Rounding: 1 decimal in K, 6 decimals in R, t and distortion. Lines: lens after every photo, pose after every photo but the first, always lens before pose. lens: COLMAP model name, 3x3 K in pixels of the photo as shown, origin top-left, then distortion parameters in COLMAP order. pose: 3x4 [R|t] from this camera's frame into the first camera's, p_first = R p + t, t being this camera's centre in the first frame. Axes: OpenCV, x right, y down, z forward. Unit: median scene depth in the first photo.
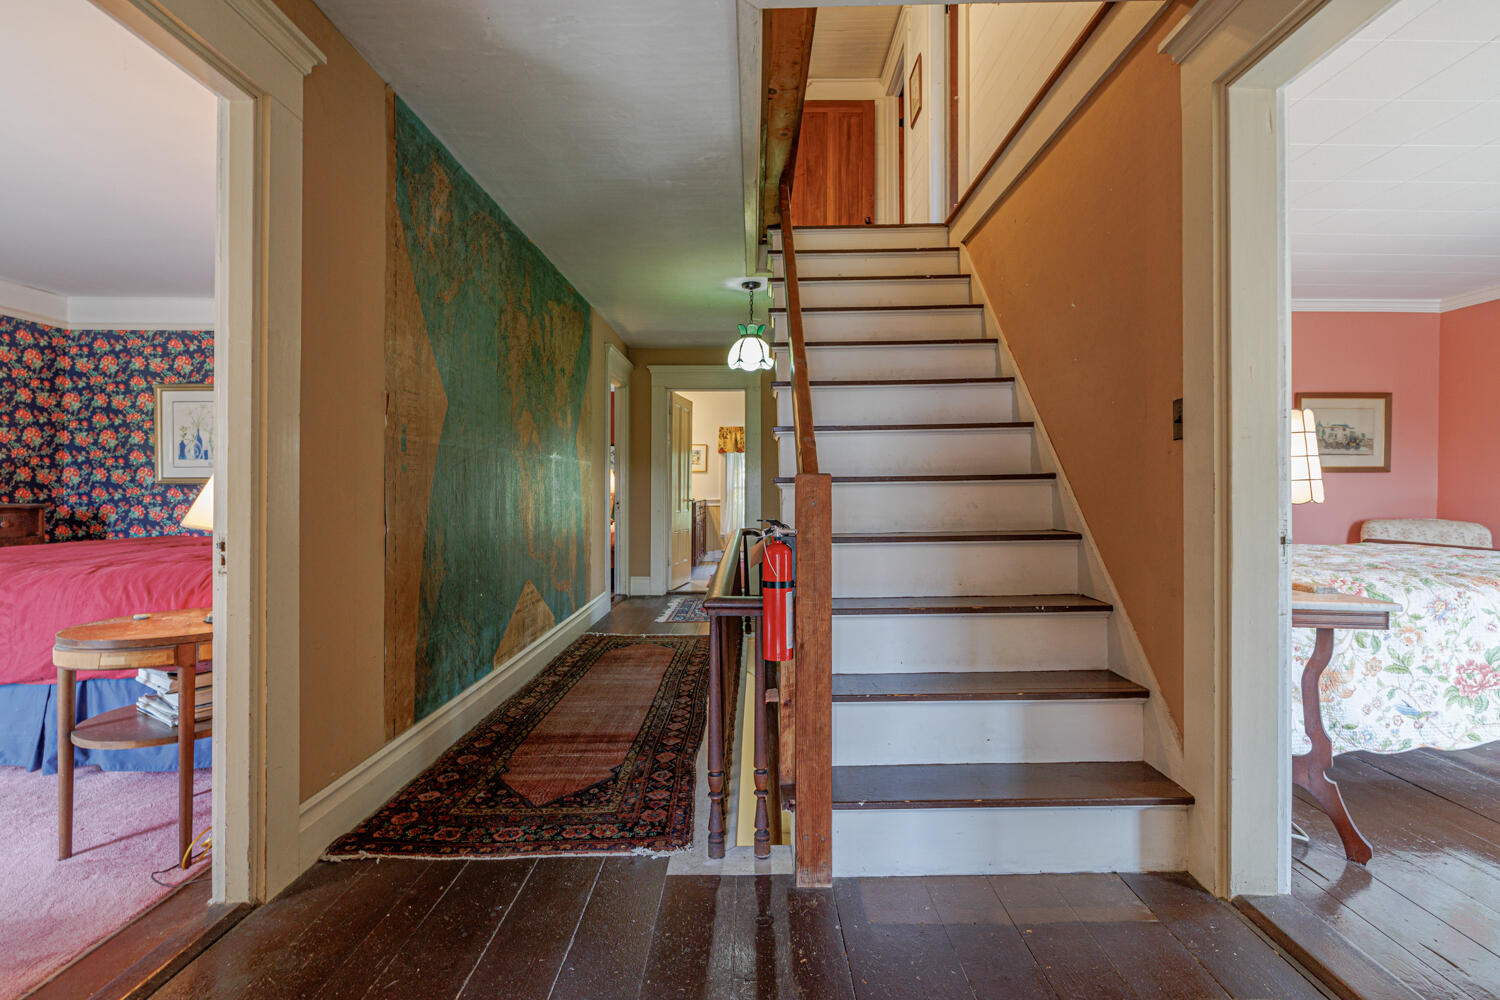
lens RADIAL K [[699.8, 0, 753.7], [0, 699.8, 489.3], [0, 0, 1]] dist [0.000717, 0.000551]
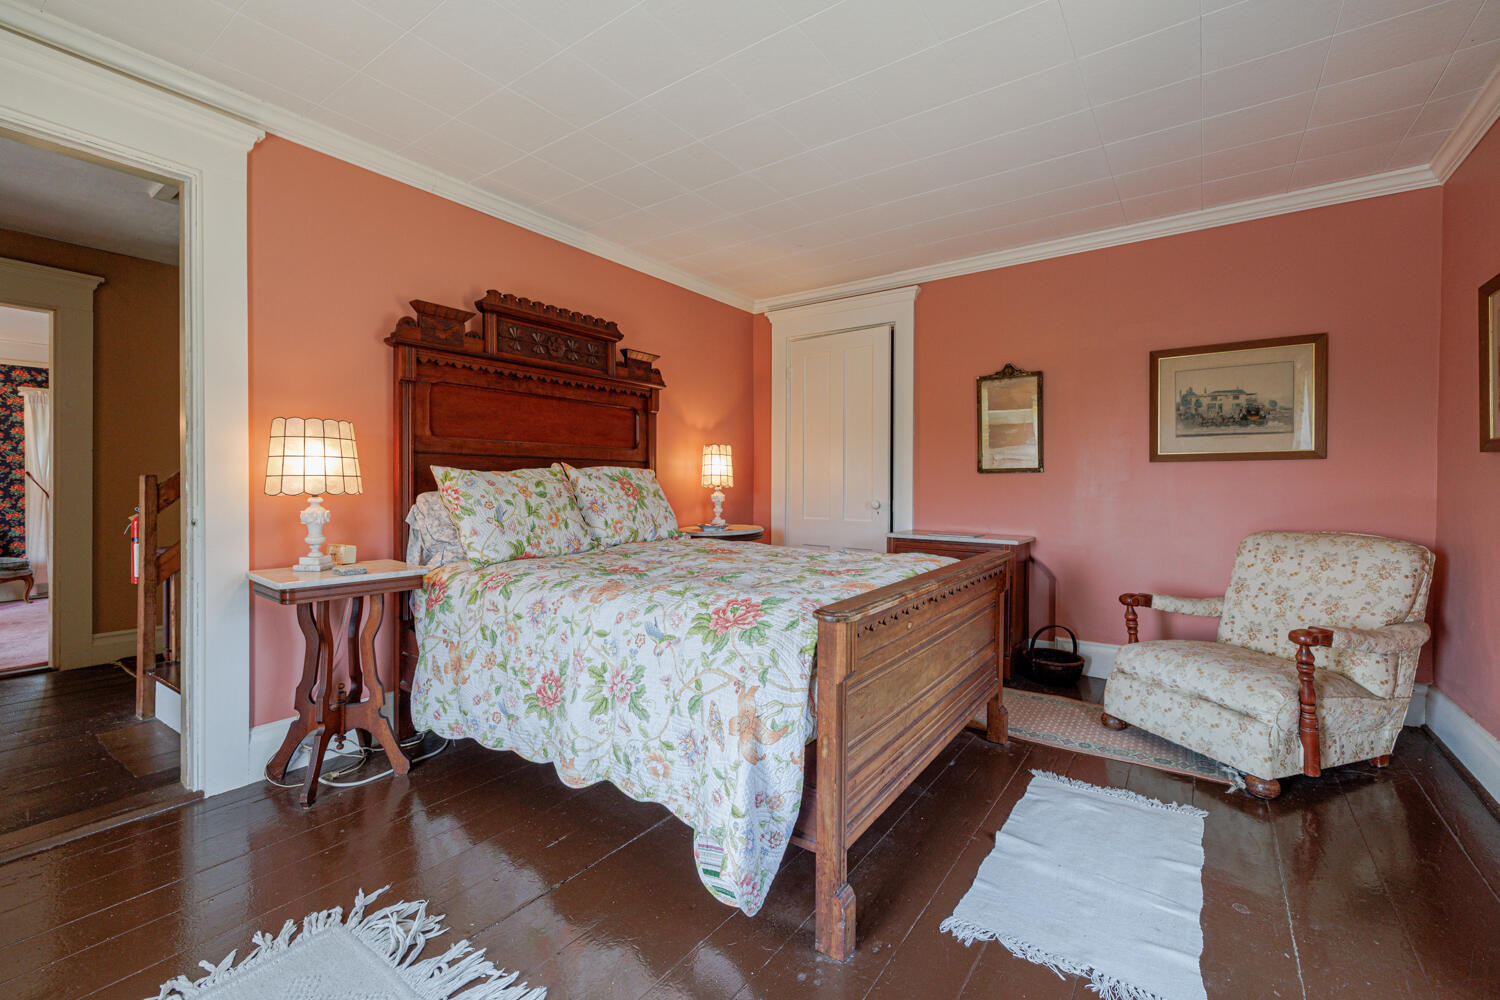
lens RADIAL K [[643.9, 0, 746.2], [0, 643.9, 492.0], [0, 0, 1]] dist [-0.000683, -0.000072]
pose [[0.812120, 0.009269, -0.583417, 0.810664], [-0.003318, 0.999931, 0.011268, 0.000445], [0.583481, -0.007216, 0.812095, 0.220561]]
